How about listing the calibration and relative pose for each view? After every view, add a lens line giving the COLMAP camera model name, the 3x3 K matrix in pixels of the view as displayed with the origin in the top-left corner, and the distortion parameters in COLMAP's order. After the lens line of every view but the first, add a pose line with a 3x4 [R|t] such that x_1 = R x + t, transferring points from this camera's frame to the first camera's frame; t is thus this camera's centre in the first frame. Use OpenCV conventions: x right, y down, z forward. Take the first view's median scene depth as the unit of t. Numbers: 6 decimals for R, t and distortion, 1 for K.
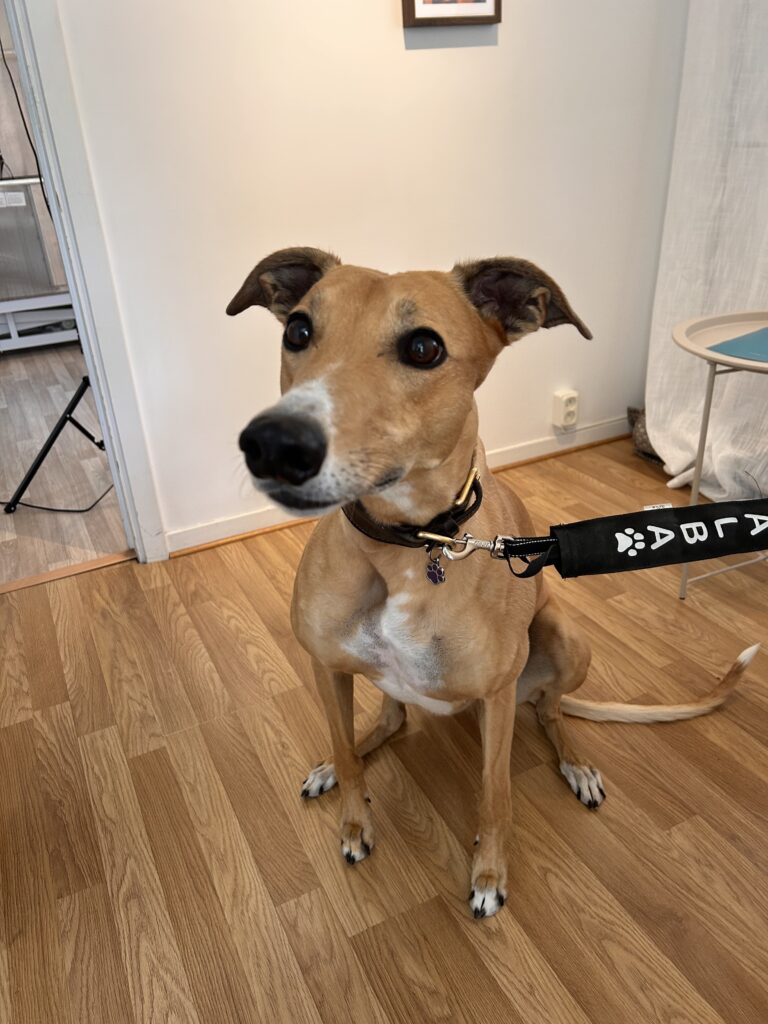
lens RADIAL K [[767.3, 0, 384.0], [0, 767.3, 512.0], [0, 0, 1]] dist [0.010412, 0.005041]
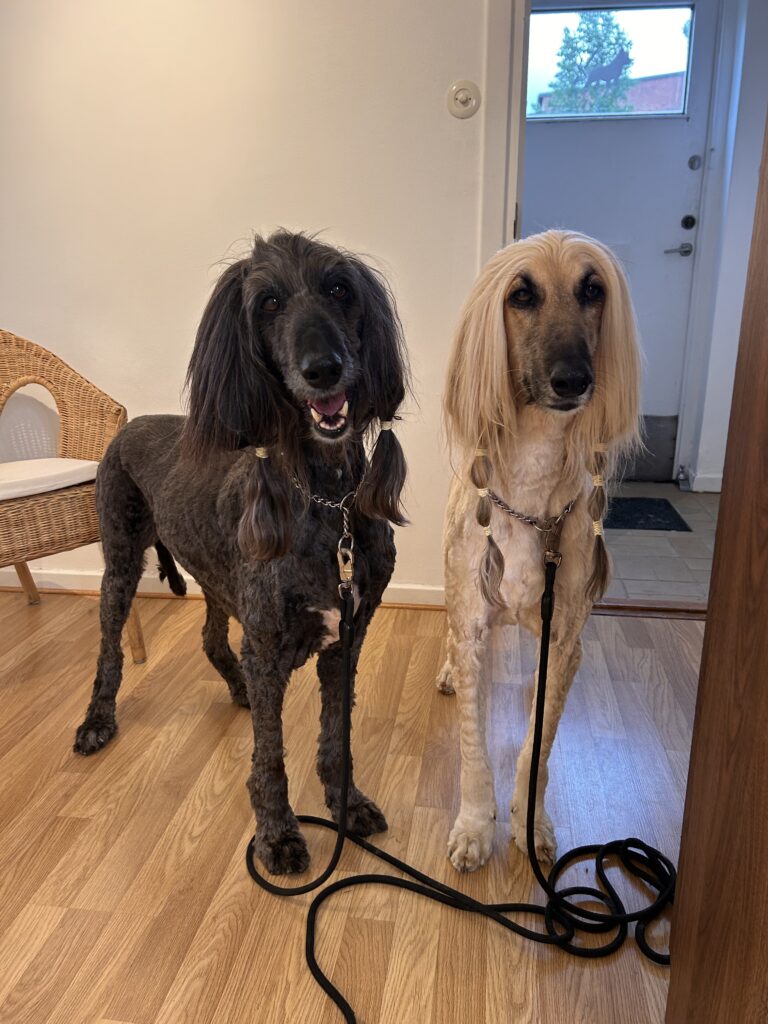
lens RADIAL K [[767.3, 0, 384.0], [0, 767.3, 512.0], [0, 0, 1]] dist [0.010412, 0.005041]
pose [[-0.813226, -0.103686, 0.572637, -0.658776], [0.303650, 0.763827, 0.569531, -0.505192], [-0.496448, 0.637038, -0.589679, 1.245123]]
